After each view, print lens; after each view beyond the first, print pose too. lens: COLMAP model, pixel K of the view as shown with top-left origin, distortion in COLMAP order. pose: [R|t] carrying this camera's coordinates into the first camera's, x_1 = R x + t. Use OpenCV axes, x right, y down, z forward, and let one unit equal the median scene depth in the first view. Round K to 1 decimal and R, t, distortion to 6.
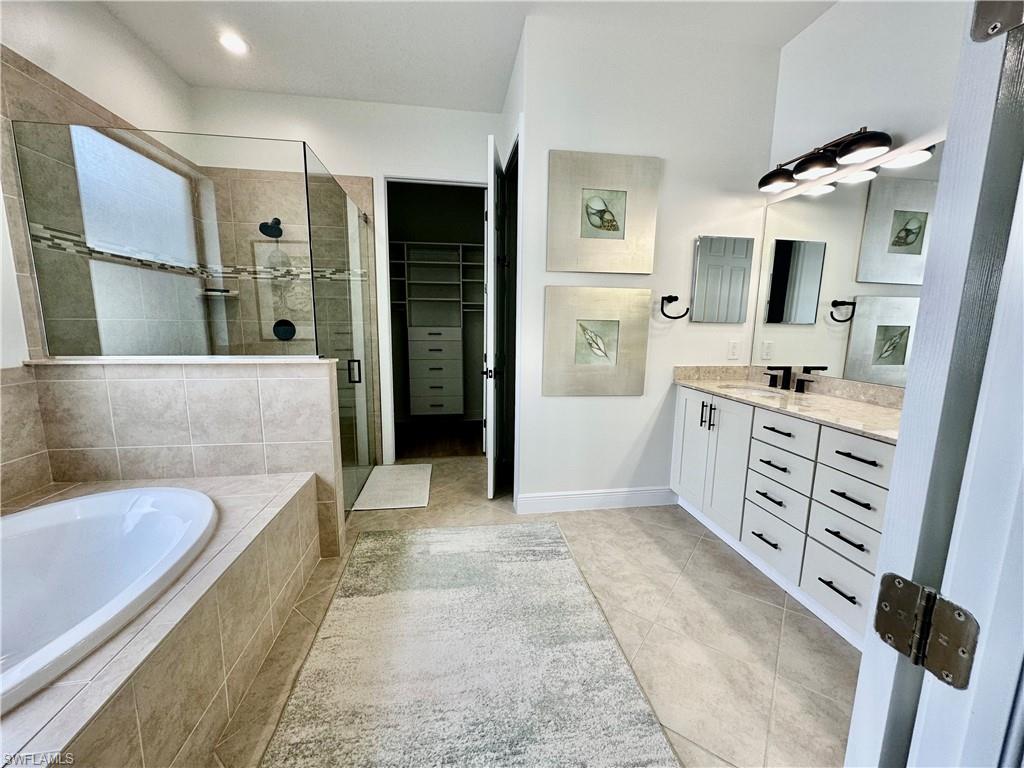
lens RADIAL K [[408.9, 0, 512.0], [0, 408.9, 384.0], [0, 0, 1]] dist [-0.000714, 0.000563]
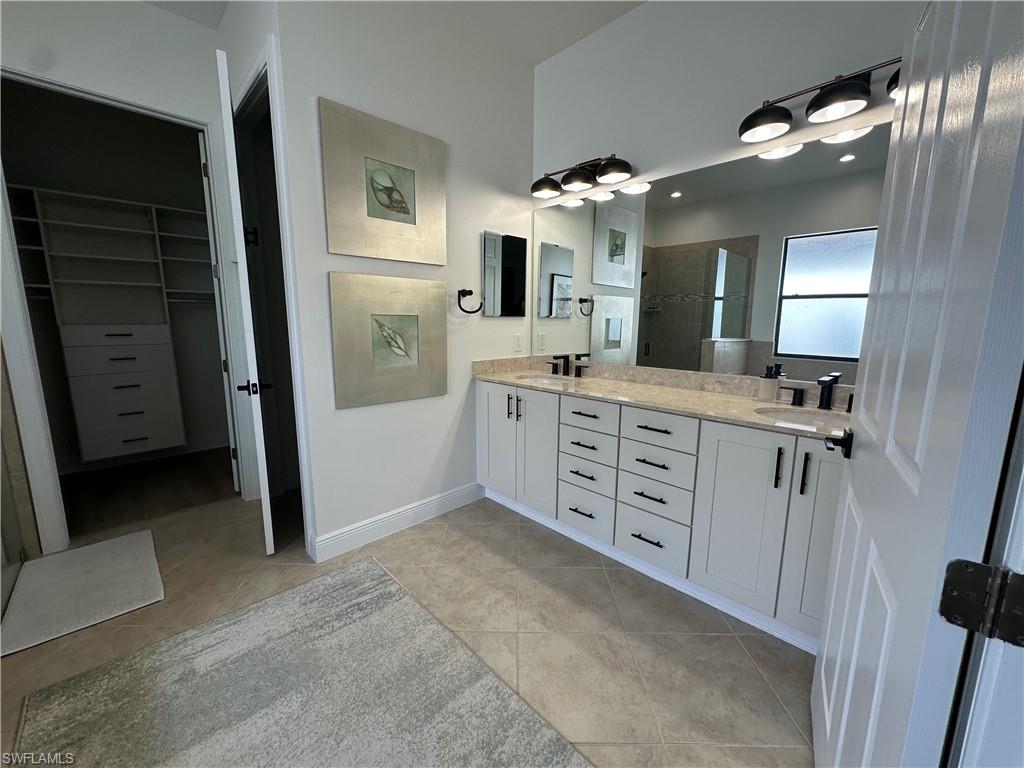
lens RADIAL K [[408.9, 0, 512.0], [0, 408.9, 384.0], [0, 0, 1]] dist [-0.000714, 0.000563]
pose [[0.812653, -0.099375, 0.574212, -0.108410], [0.090461, 0.994920, 0.044159, -0.026320], [-0.575684, 0.016058, 0.817515, 0.151097]]
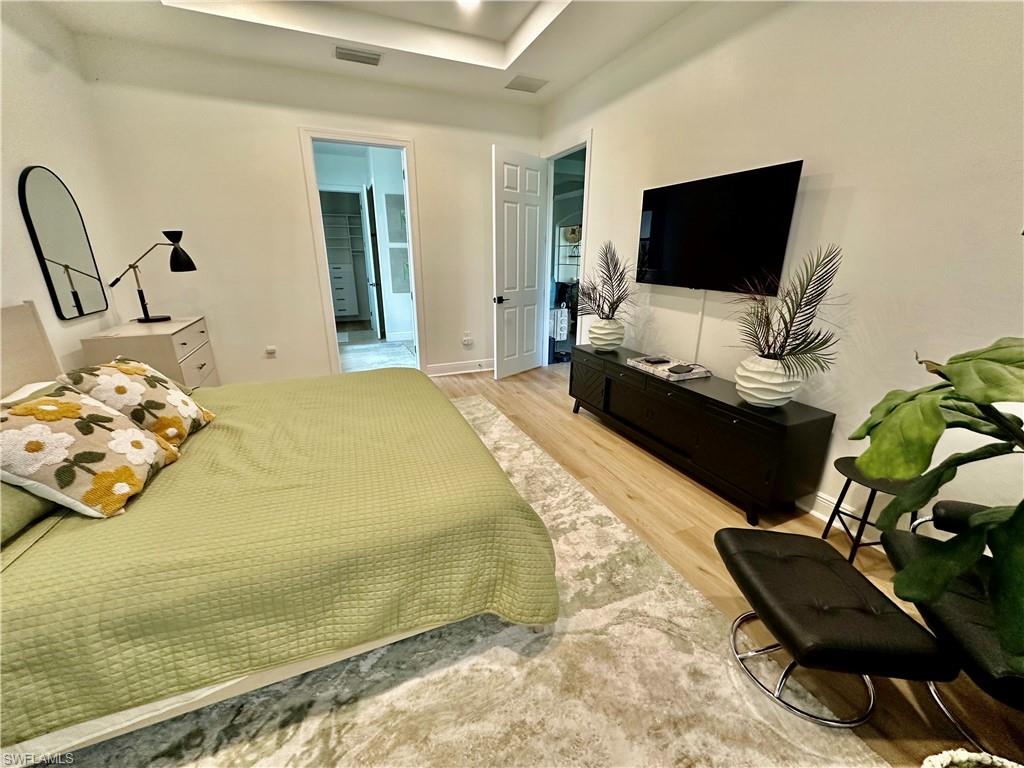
lens RADIAL K [[408.9, 0, 512.0], [0, 408.9, 384.0], [0, 0, 1]] dist [-0.000714, 0.000563]
pose [[0.964581, -0.084510, 0.249885, 0.102844], [0.042822, 0.984892, 0.167791, 0.194754], [-0.260290, -0.151148, 0.953627, -1.688532]]
